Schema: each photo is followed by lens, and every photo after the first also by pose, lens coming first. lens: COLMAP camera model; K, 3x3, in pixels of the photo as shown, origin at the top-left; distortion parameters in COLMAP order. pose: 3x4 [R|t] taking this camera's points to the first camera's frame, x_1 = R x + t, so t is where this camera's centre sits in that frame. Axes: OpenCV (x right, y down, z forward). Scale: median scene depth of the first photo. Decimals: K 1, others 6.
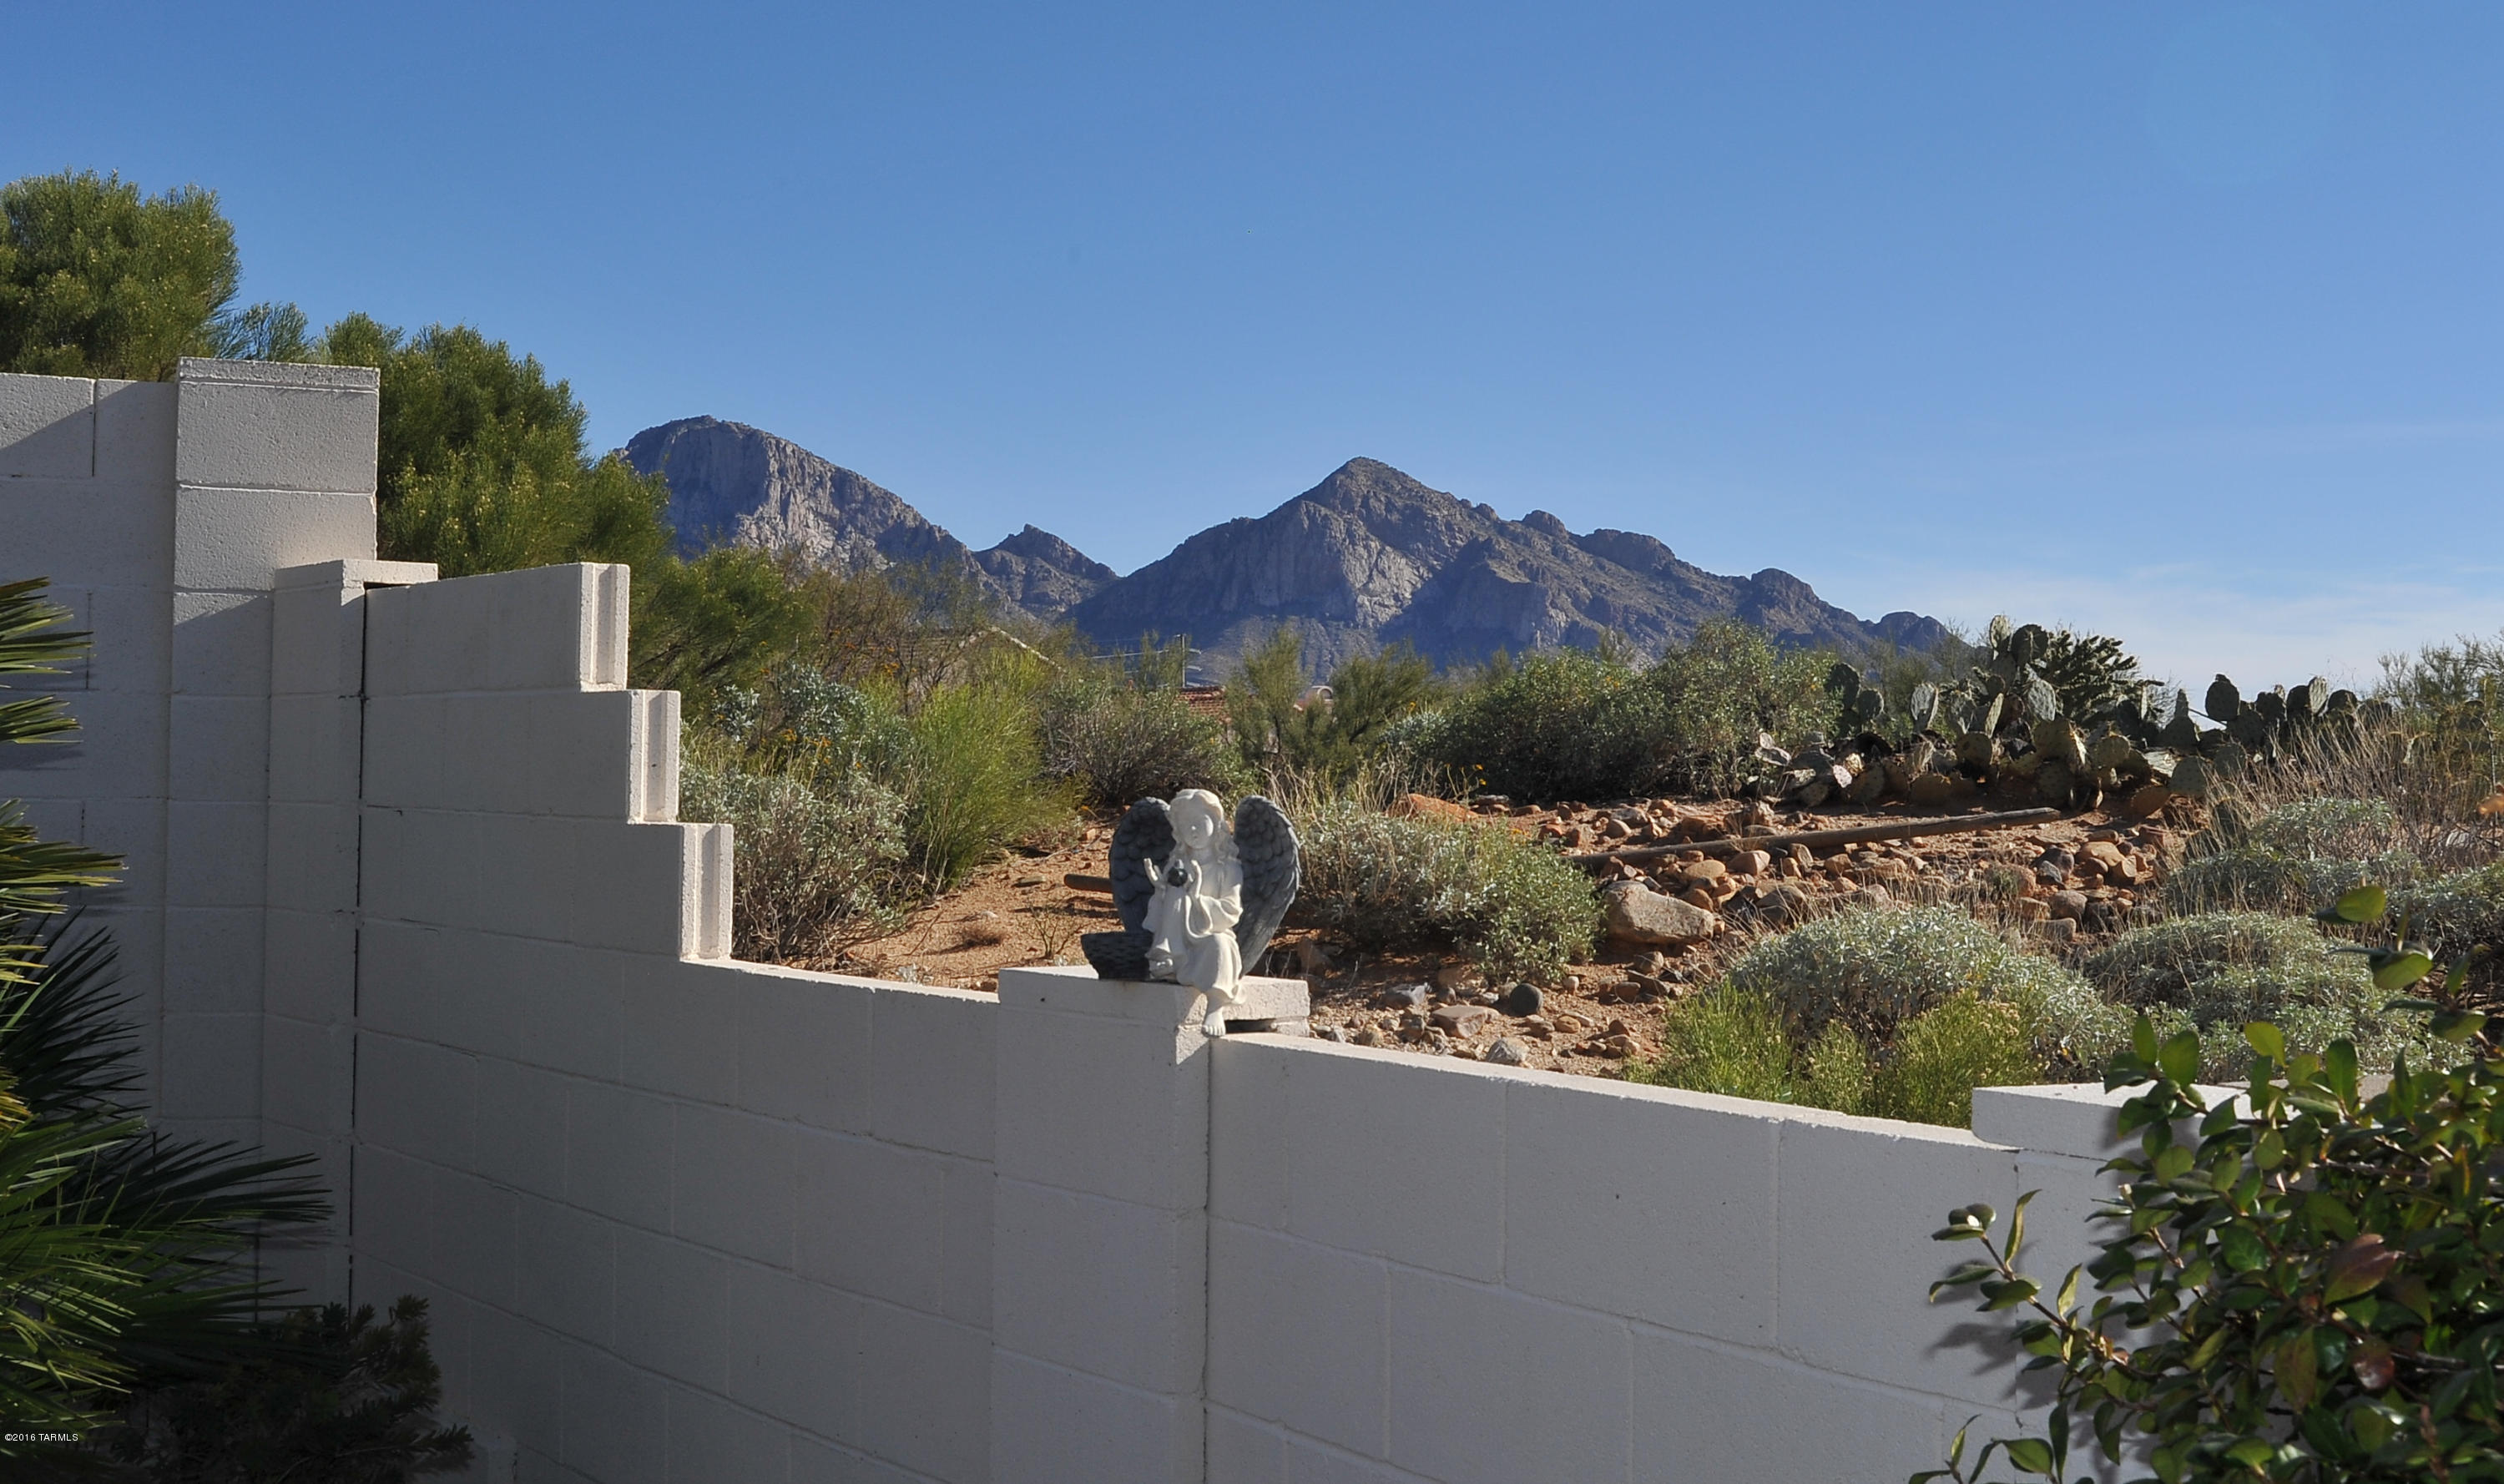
lens RADIAL K [[2893.4, 0, 1251.6], [0, 2893.4, 724.5], [0, 0, 1]] dist [-0.052170, 0.000000]
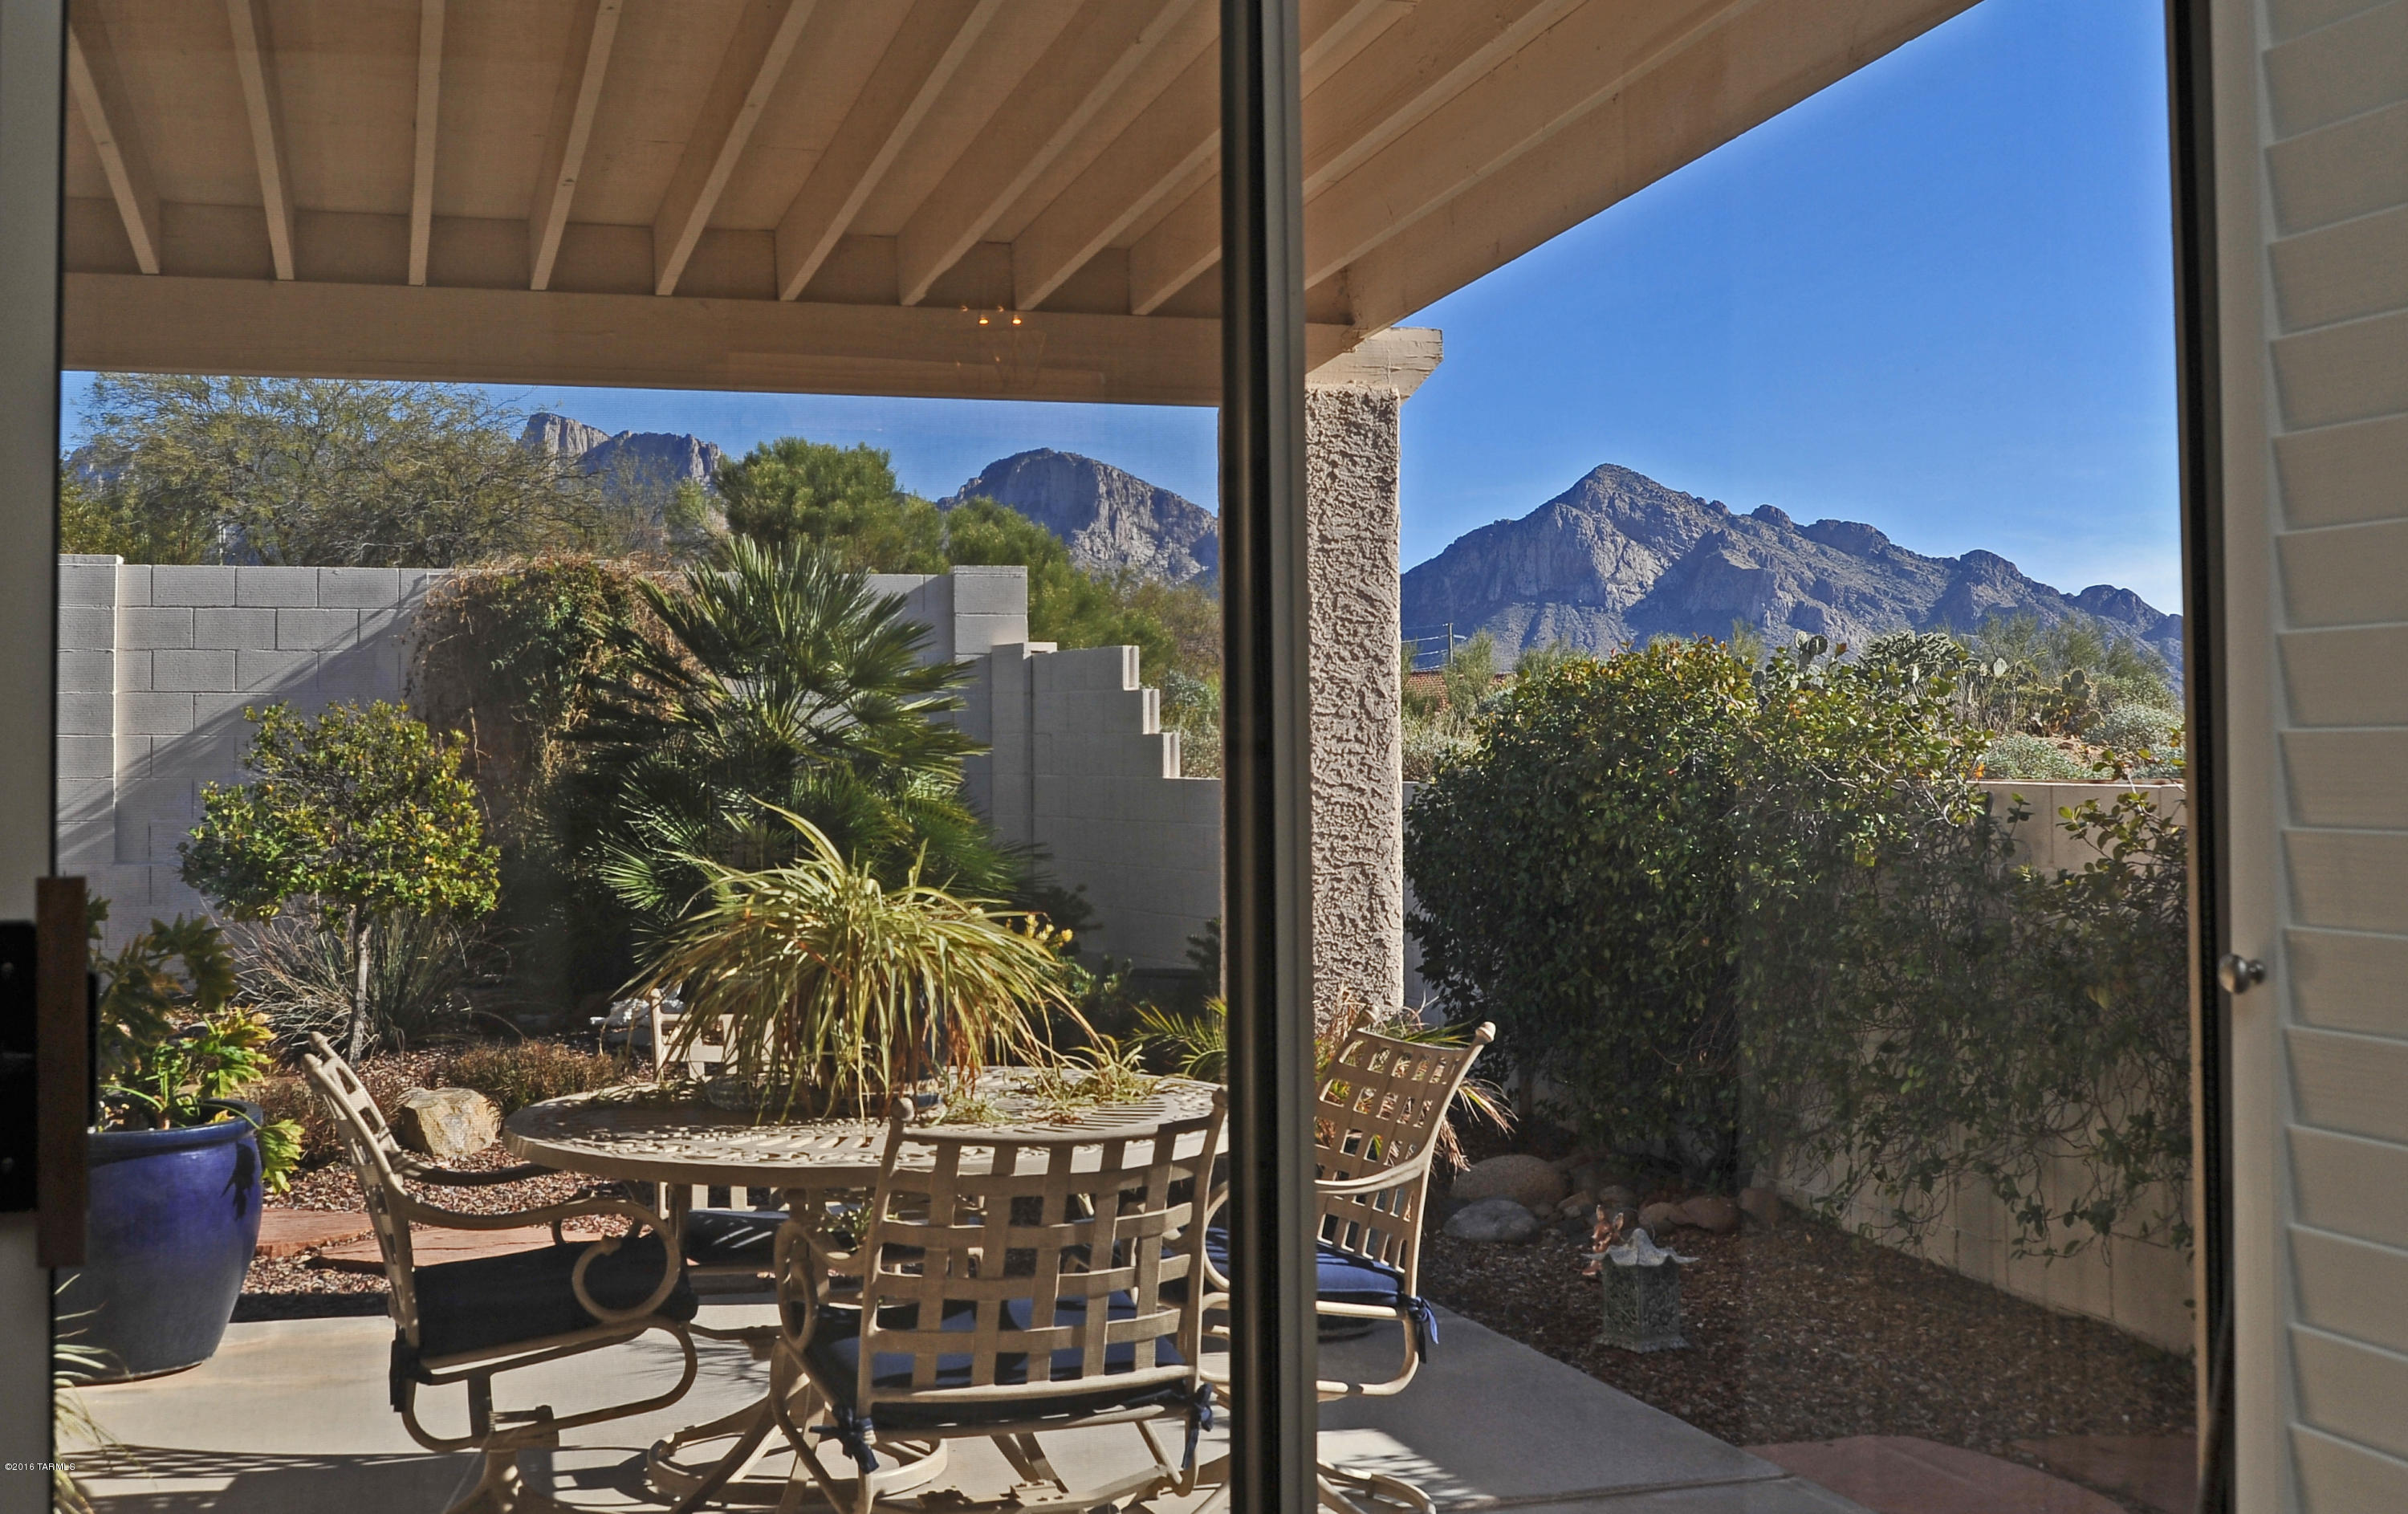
lens RADIAL K [[2486.5, 0, 1116.1], [0, 2486.5, 728.8], [0, 0, 1]] dist [-0.073323, 0.000000]
pose [[0.986960, -0.020070, -0.159709, 0.086518], [0.021746, 0.999725, 0.008753, 0.003262], [0.159490, -0.012112, 0.987125, -0.796523]]
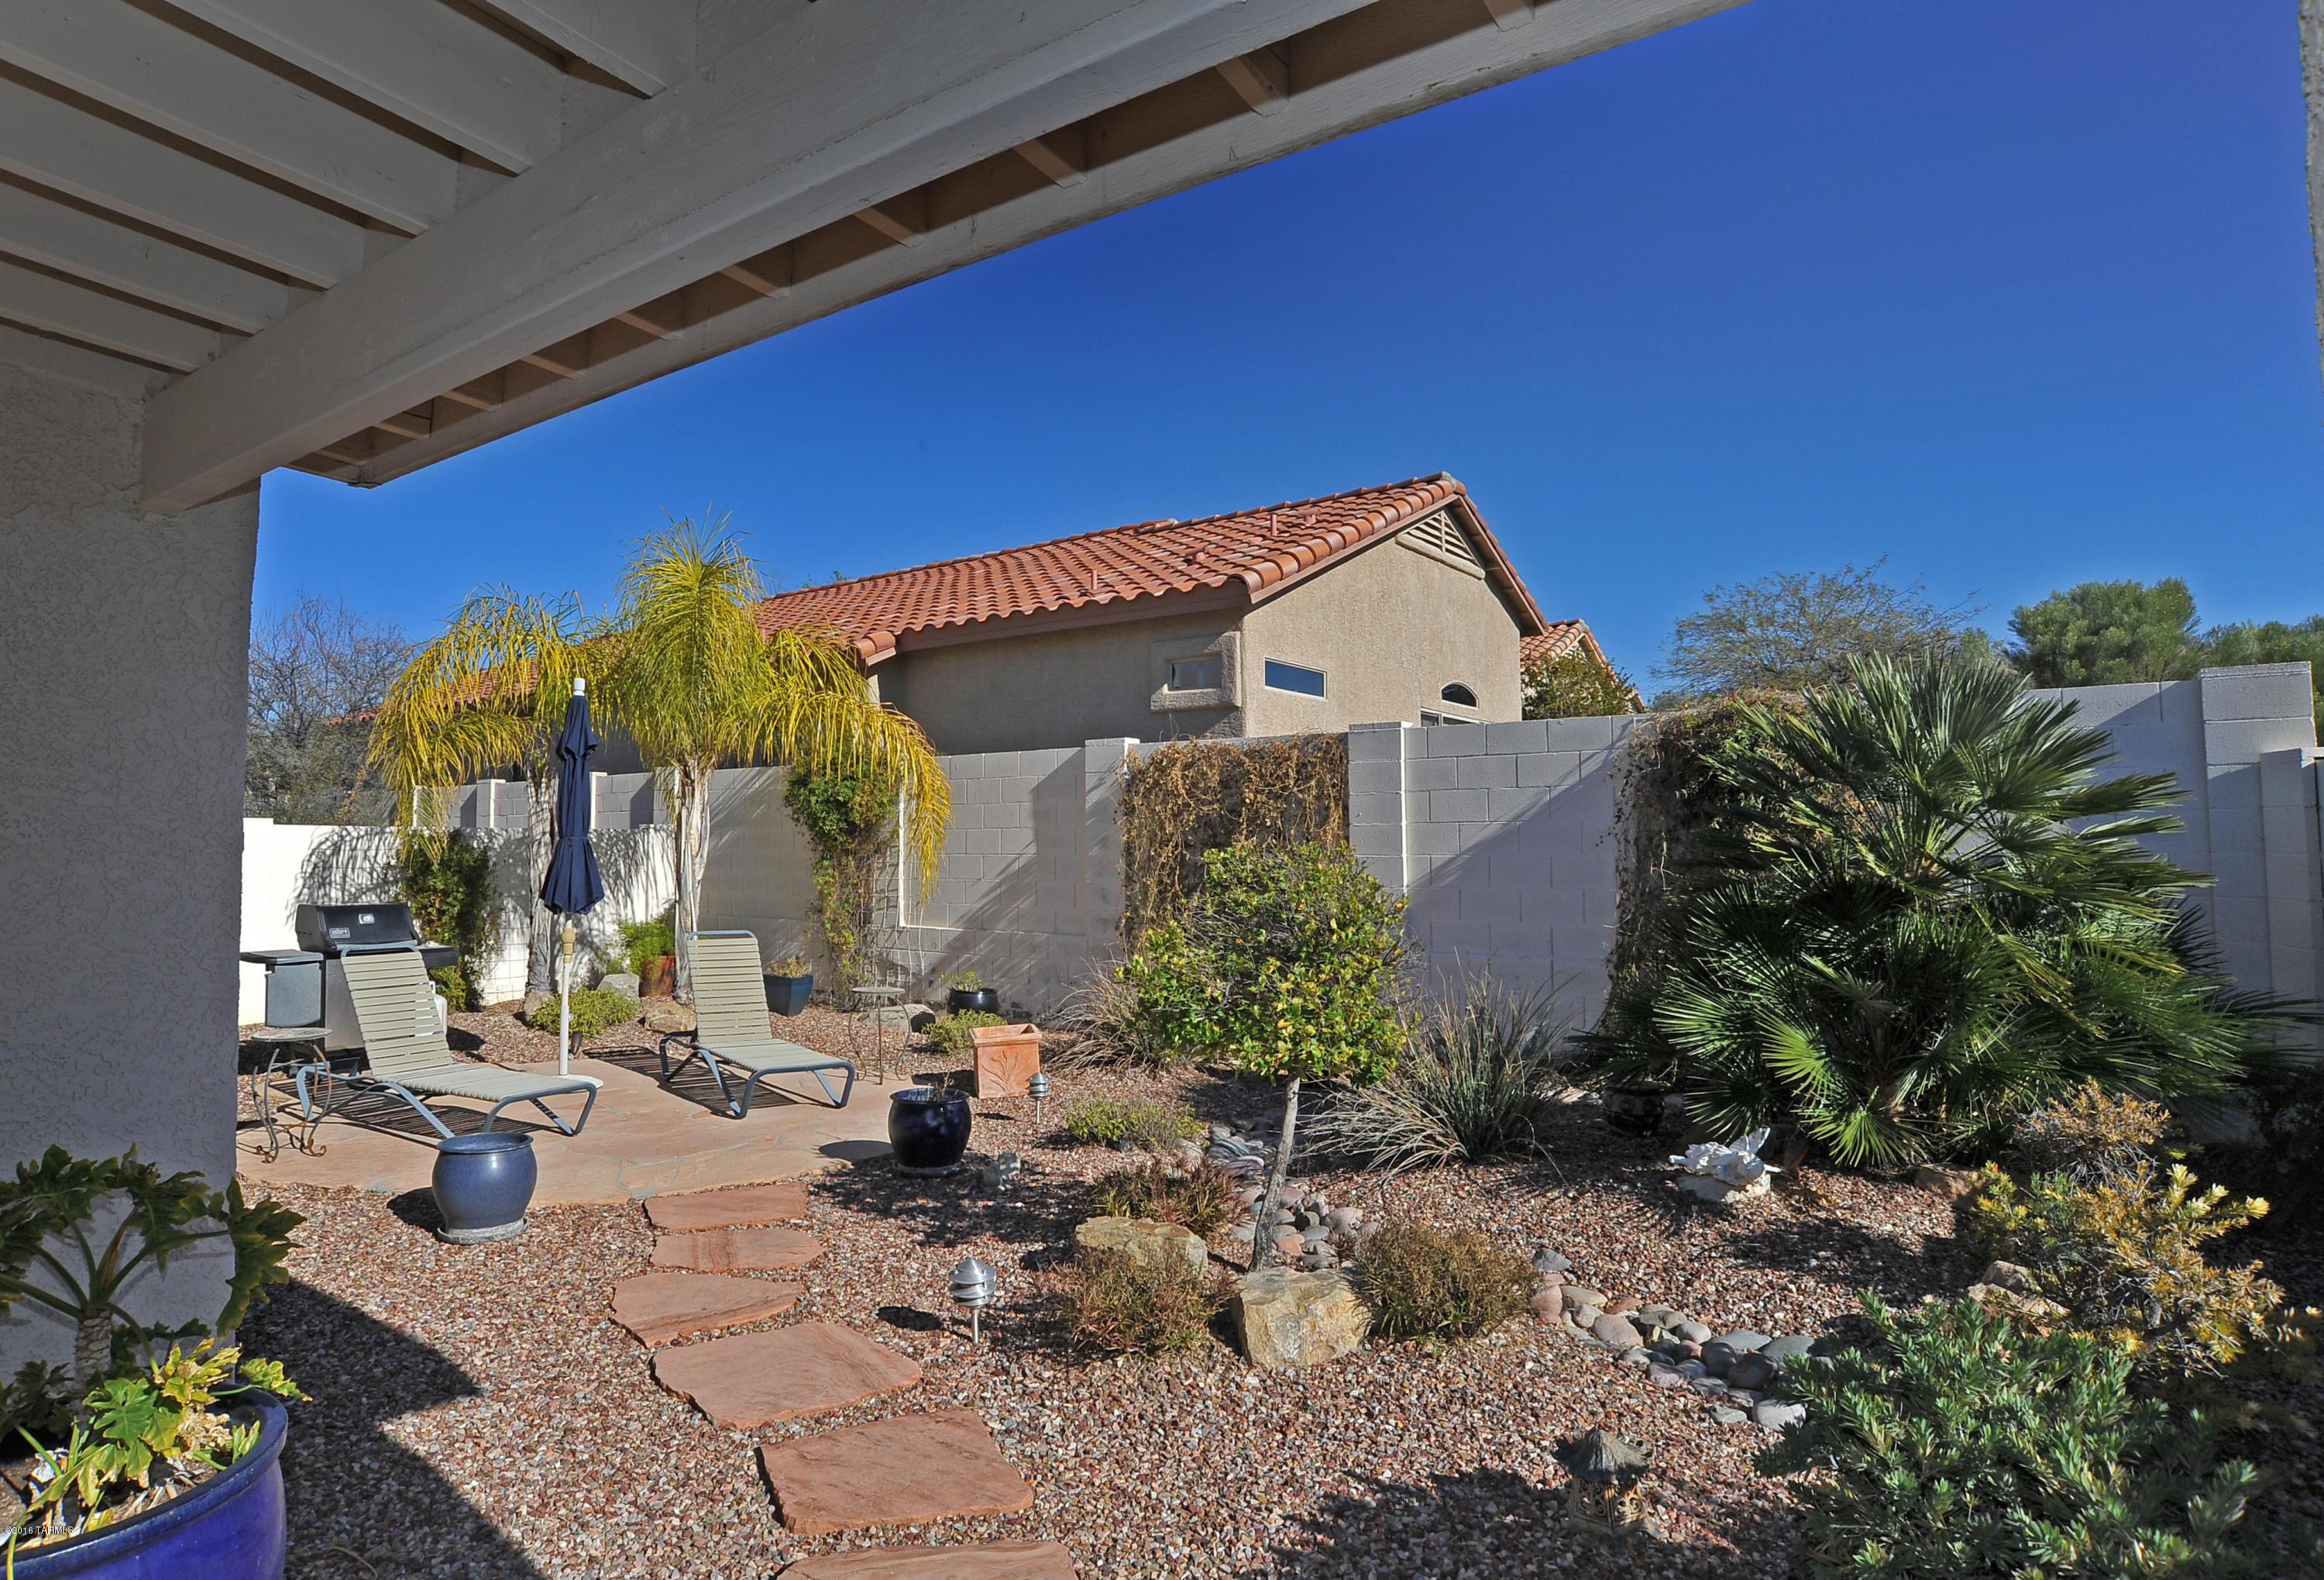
lens RADIAL K [[1257.9, 0, 1140.4], [0, 1257.9, 785.0], [0, 0, 1]] dist [-0.038750, 0.004645]
pose [[0.512939, -0.058054, -0.856460, 0.028413], [0.031966, 0.998310, -0.048524, -0.006143], [0.857830, -0.002488, 0.513928, -0.189582]]
